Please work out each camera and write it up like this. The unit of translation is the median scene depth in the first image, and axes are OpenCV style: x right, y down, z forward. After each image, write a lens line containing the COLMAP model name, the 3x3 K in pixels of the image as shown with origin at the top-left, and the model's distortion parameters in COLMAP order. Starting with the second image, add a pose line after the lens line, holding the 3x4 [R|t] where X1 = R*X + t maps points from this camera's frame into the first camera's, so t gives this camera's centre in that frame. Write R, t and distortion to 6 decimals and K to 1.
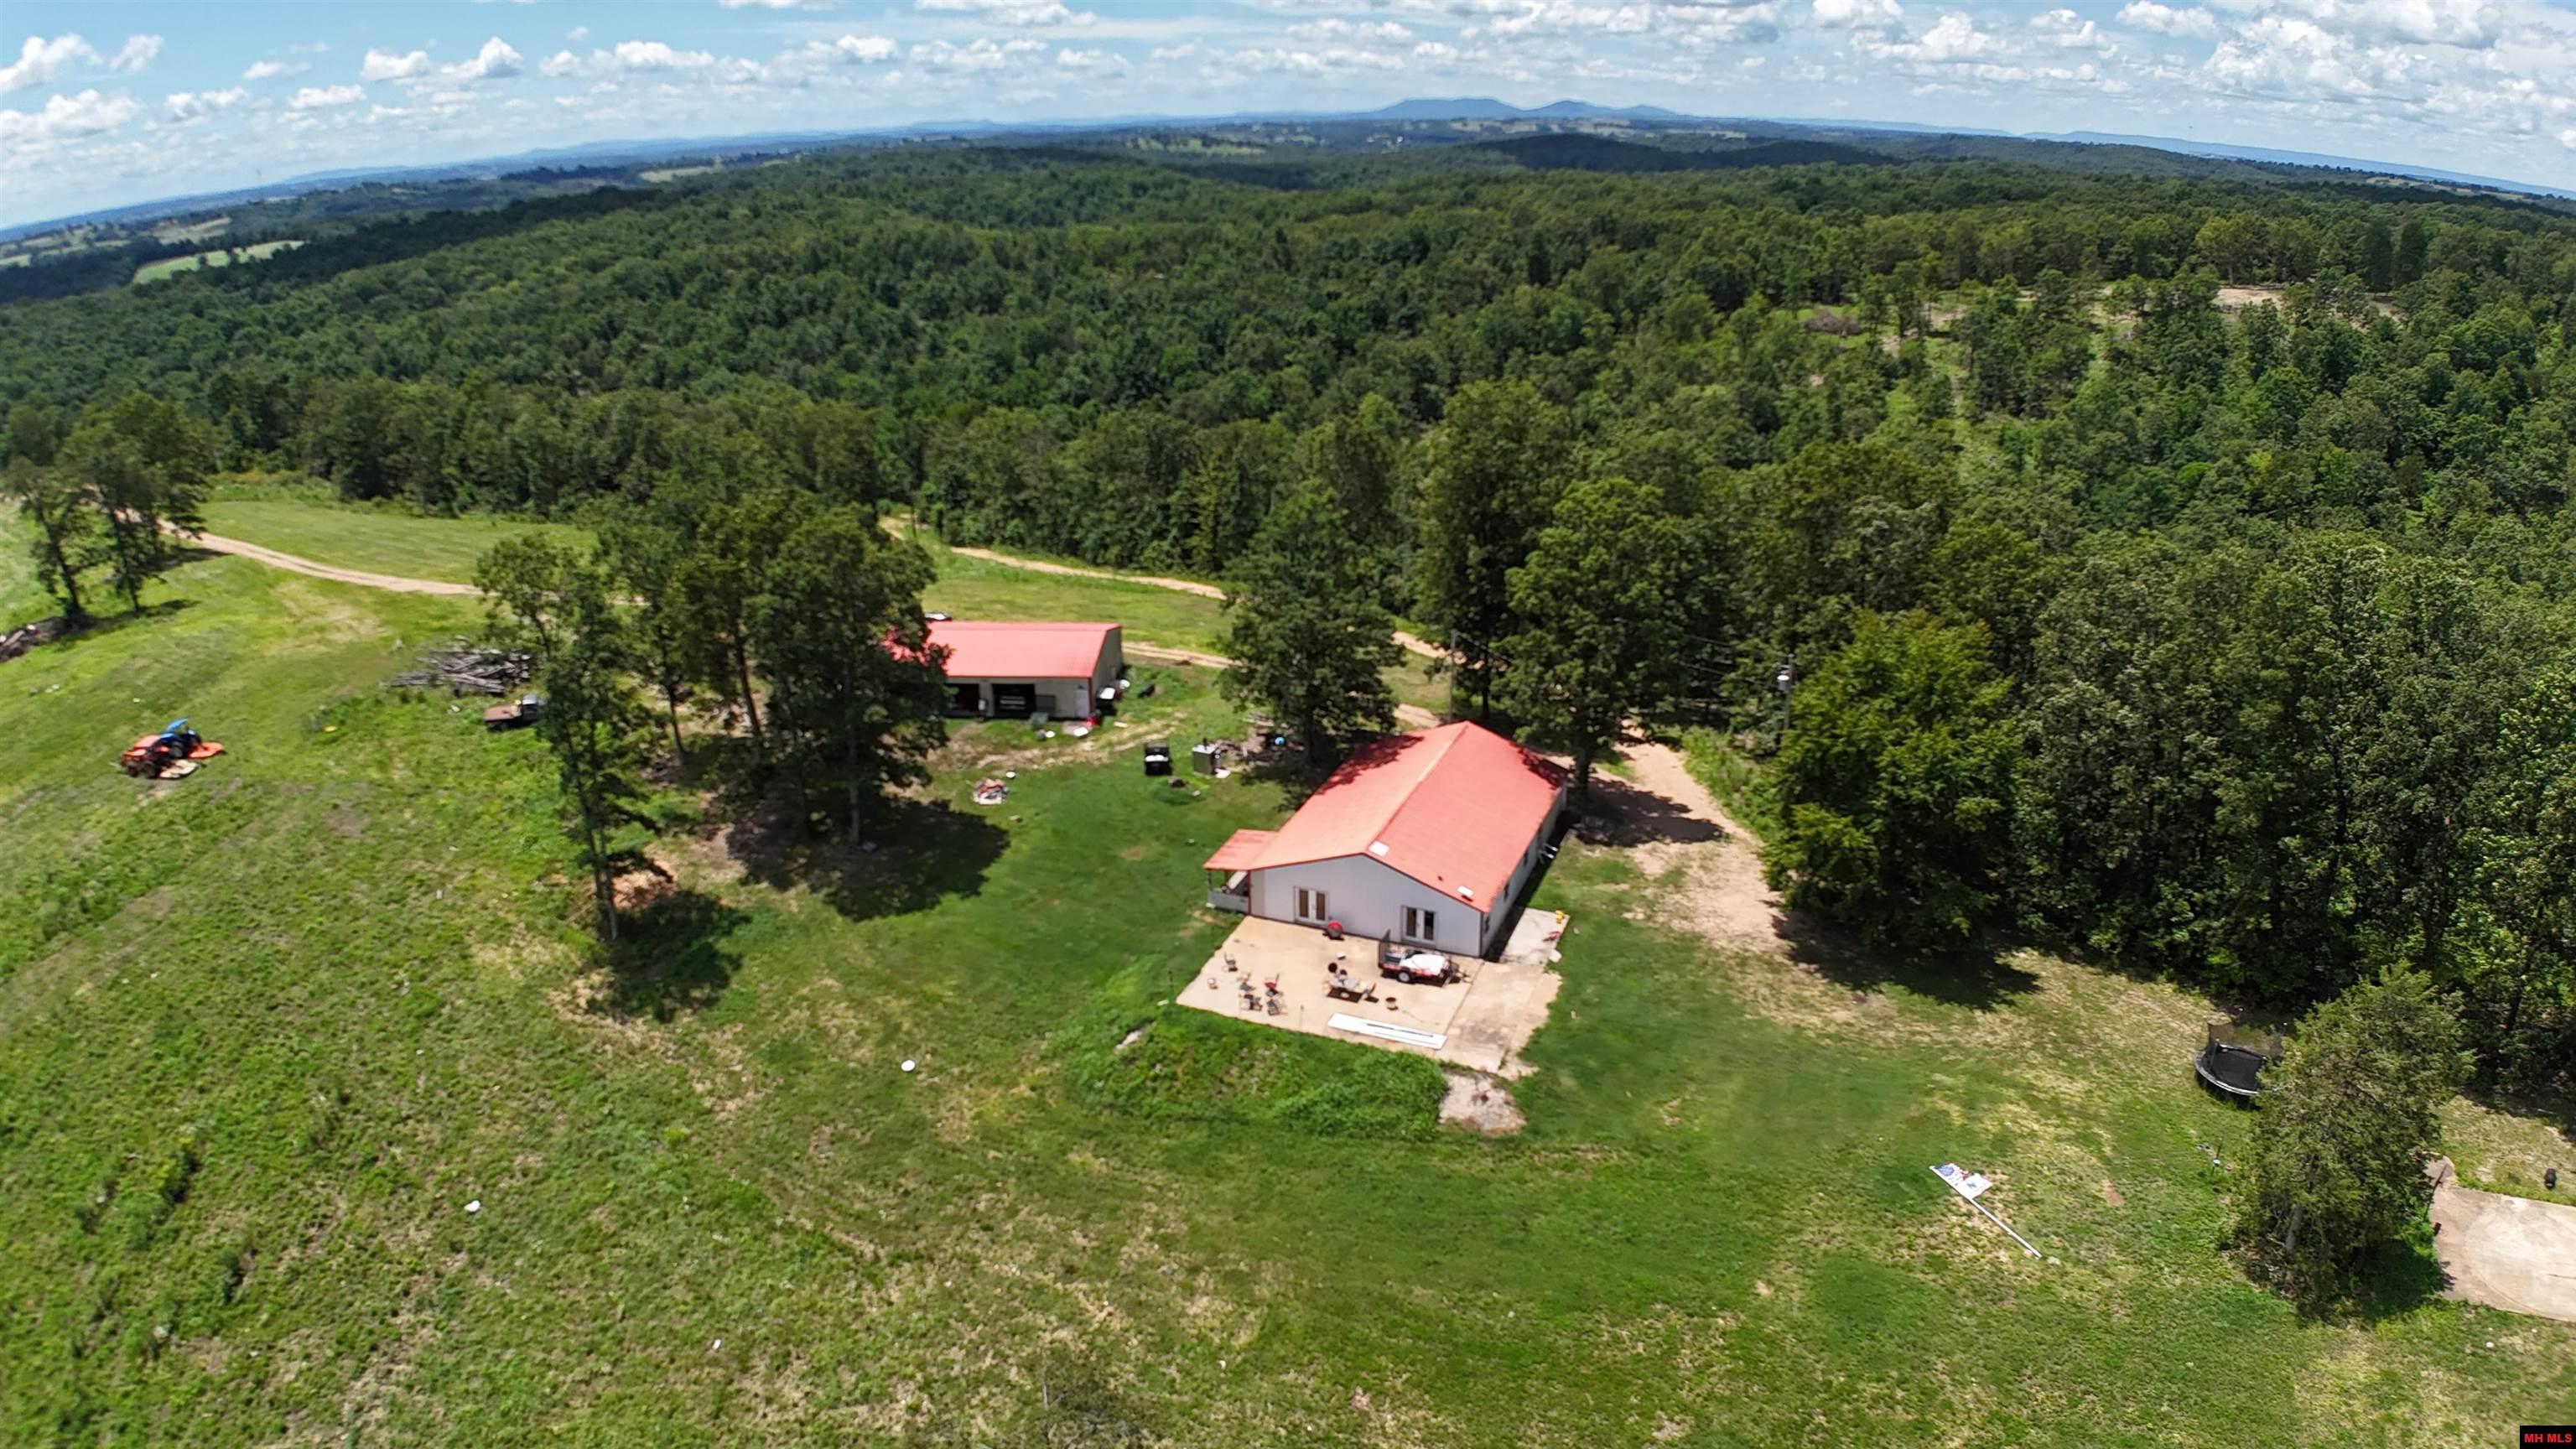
lens RADIAL K [[1560.7, 0, 1296.4], [0, 1560.7, 729.6], [0, 0, 1]] dist [-0.168843, 0.005227]
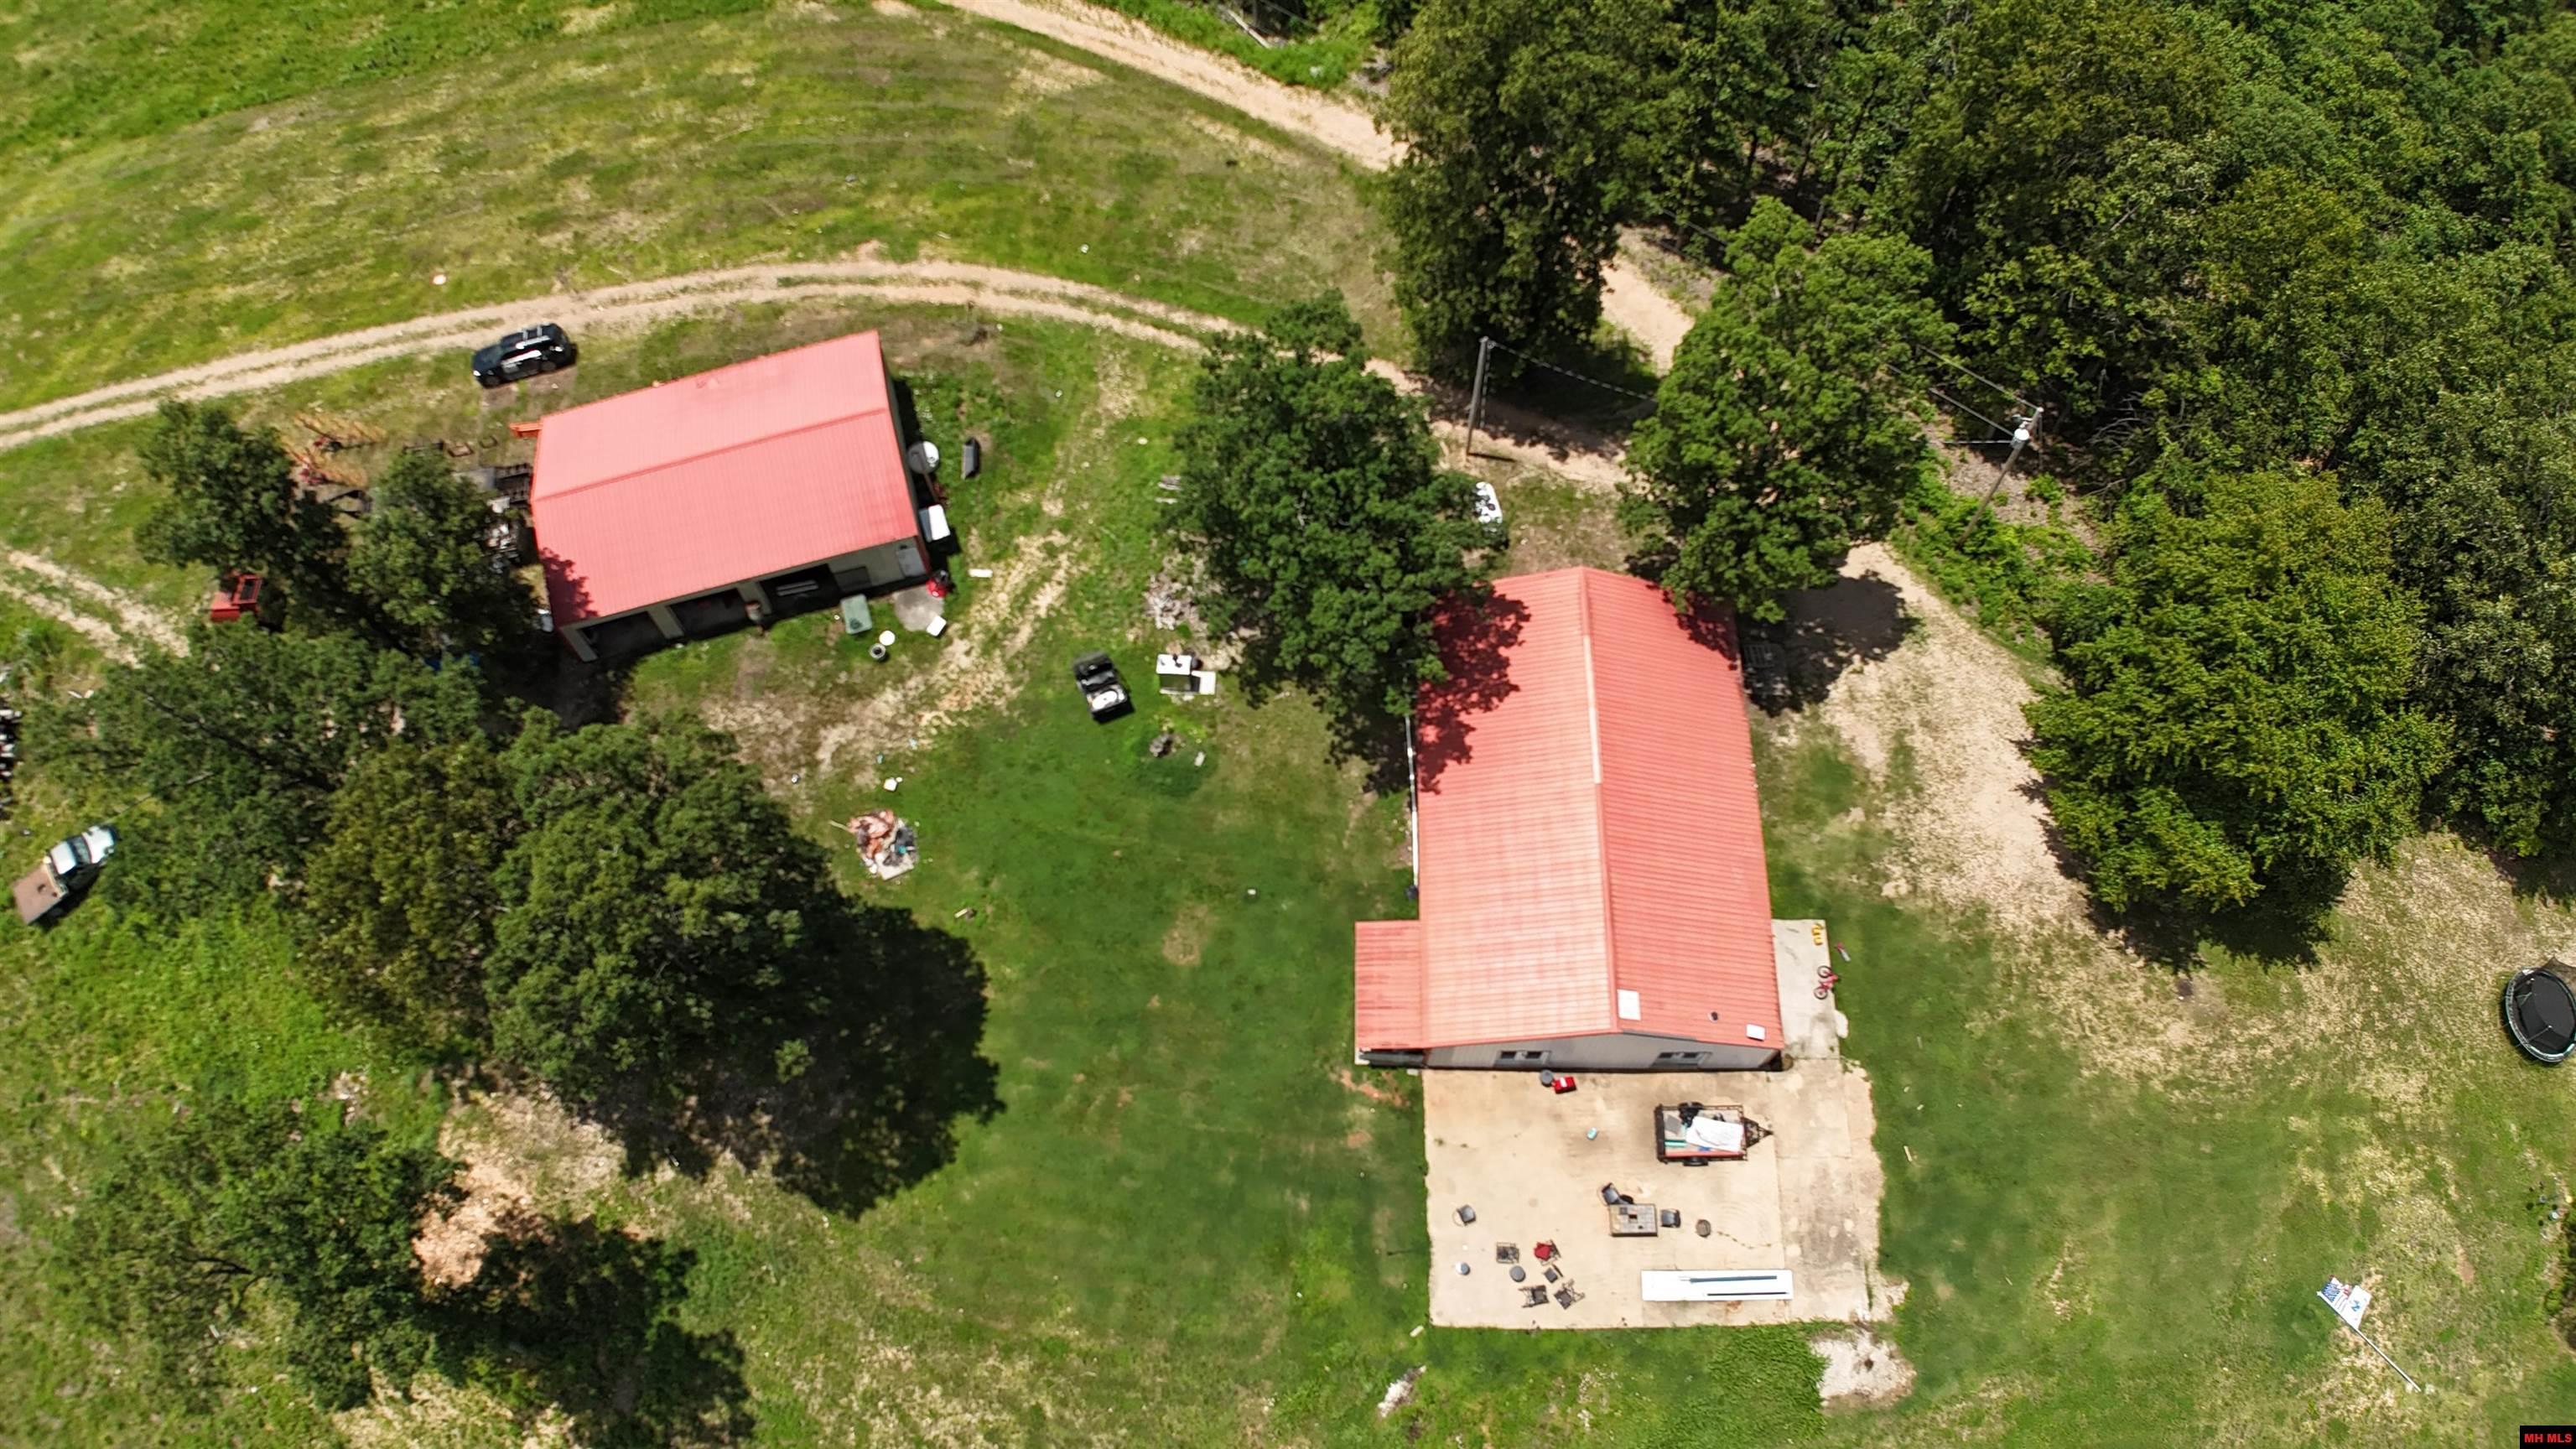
lens RADIAL K [[1576.5, 0, 1288.0], [0, 1576.5, 724.5], [0, 0, 1]] dist [-0.192171, 0.026586]
pose [[0.935066, -0.315132, 0.162304, -0.162908], [0.132117, 0.734715, 0.665386, -0.499374], [-0.328932, -0.600737, 0.728642, 0.635578]]
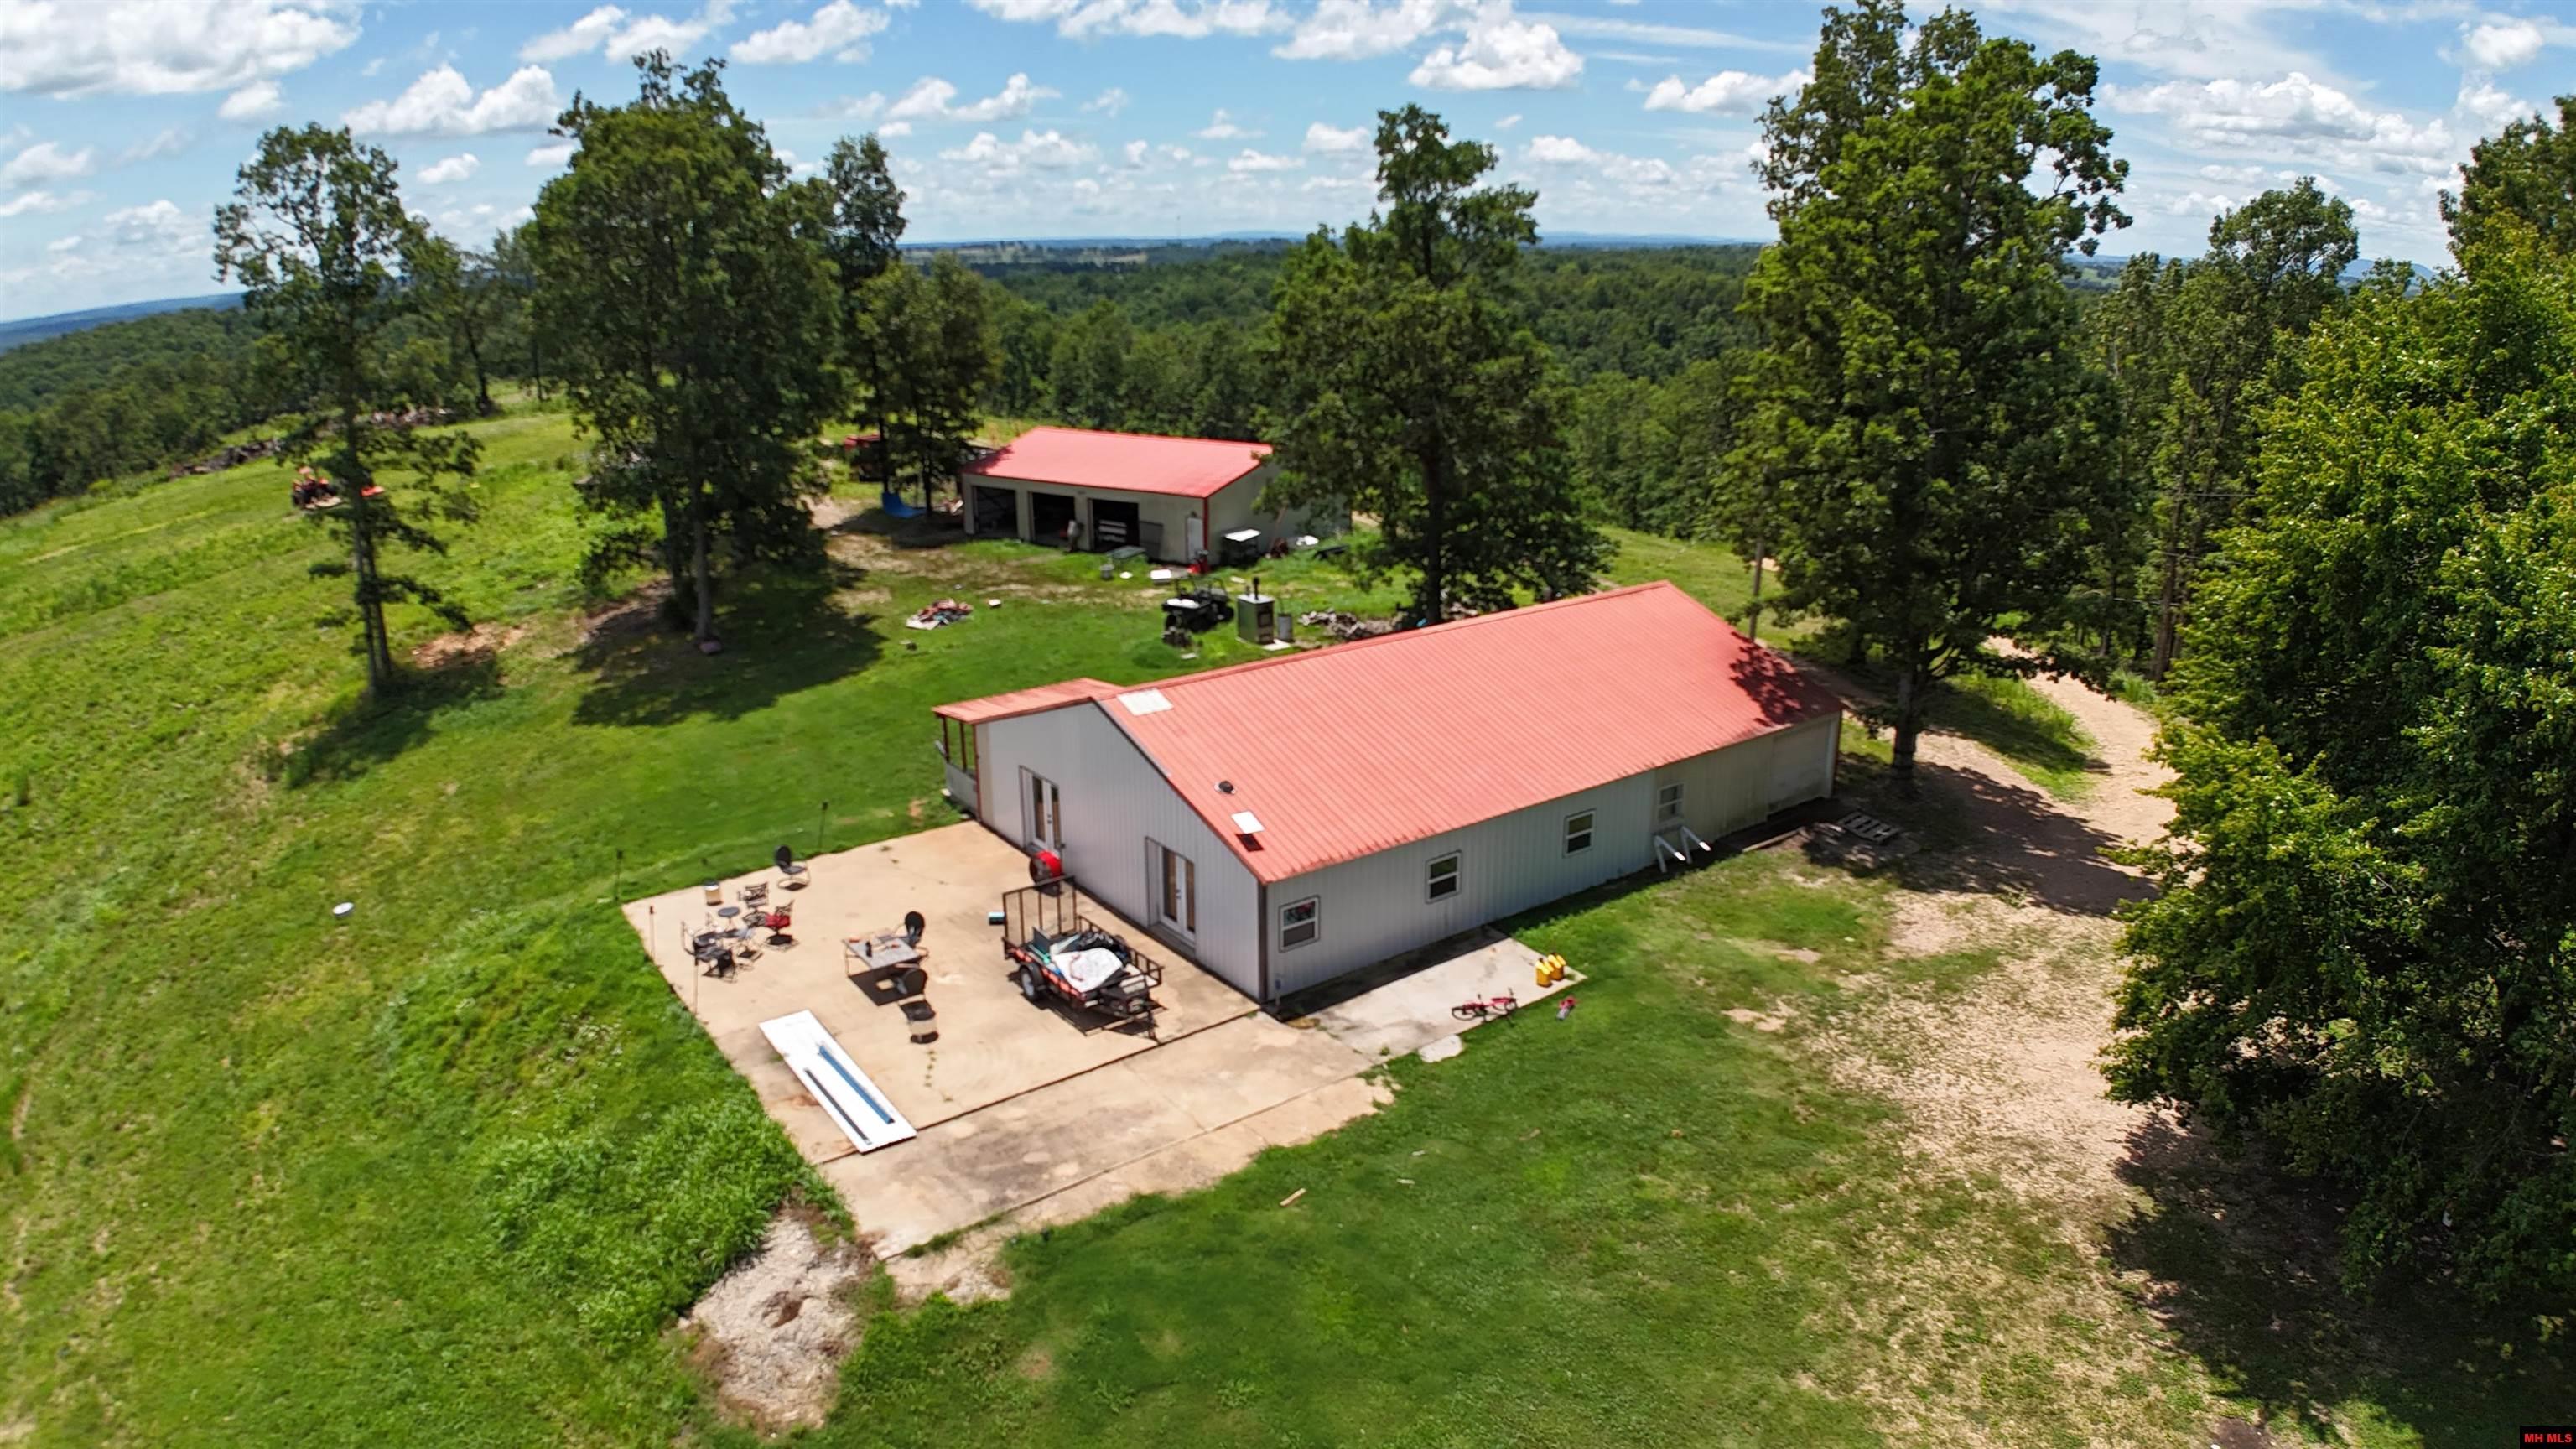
lens RADIAL K [[1572.2, 0, 1288.0], [0, 1572.2, 724.5], [0, 0, 1]] dist [-0.180895, 0.018065]
pose [[0.851387, 0.159967, -0.499551, 0.311977], [-0.194919, 0.980651, -0.018176, 0.084149], [0.486977, 0.112847, 0.866094, 0.653143]]
